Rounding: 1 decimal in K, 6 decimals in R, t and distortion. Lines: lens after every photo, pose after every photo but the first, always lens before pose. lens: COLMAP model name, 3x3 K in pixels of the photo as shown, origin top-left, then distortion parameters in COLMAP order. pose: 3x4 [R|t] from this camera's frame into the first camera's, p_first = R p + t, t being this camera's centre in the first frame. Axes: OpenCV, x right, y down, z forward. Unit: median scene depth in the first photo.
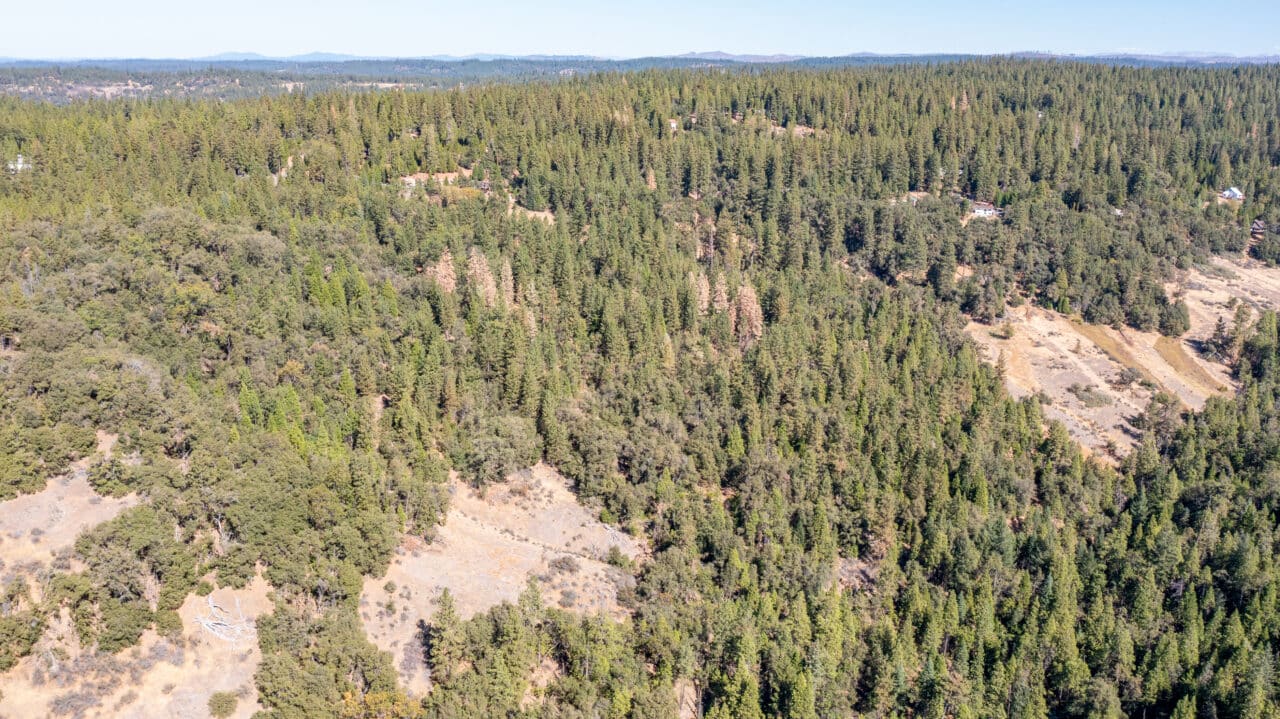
lens RADIAL K [[1056.0, 0, 640.0], [0, 1056.0, 359.5], [0, 0, 1]] dist [-0.017467, 0.007089]
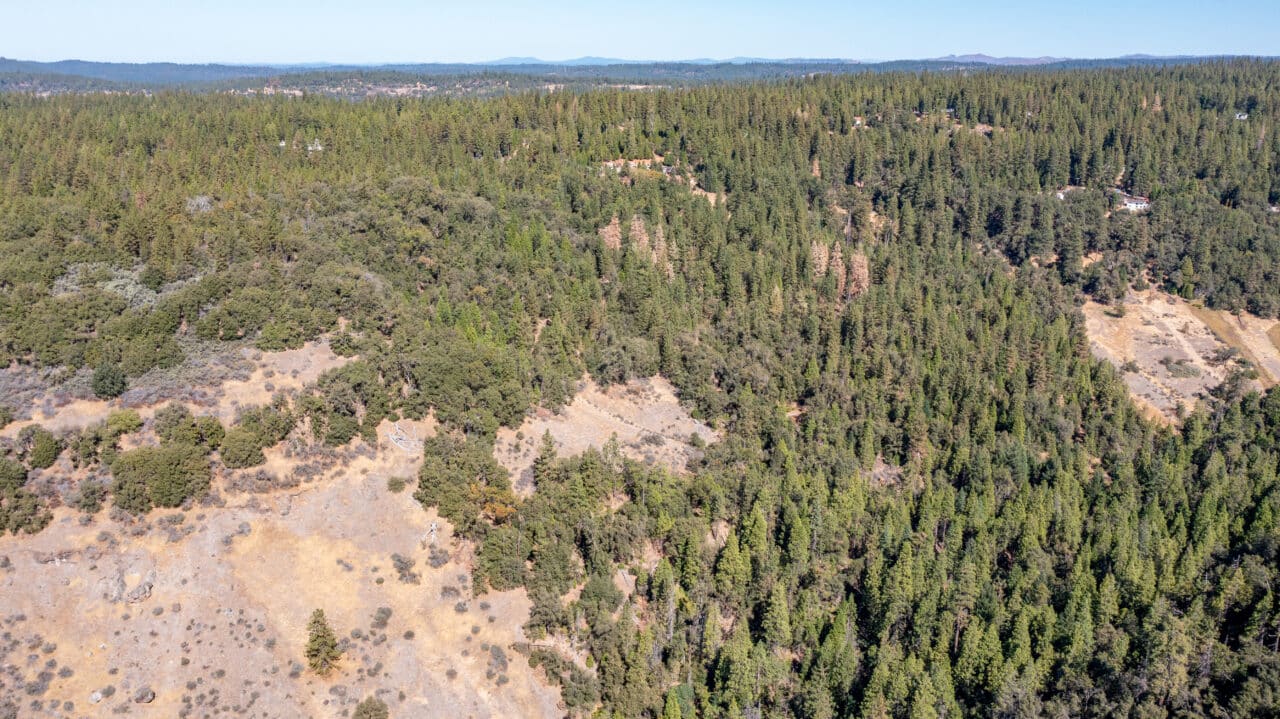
lens RADIAL K [[1019.9, 0, 640.0], [0, 1019.9, 359.5], [0, 0, 1]] dist [-0.013130, -0.004703]
pose [[0.972497, 0.060832, -0.224832, 0.145496], [-0.059467, 0.998148, 0.012846, 0.056443], [0.225197, 0.000877, 0.974313, -0.196807]]
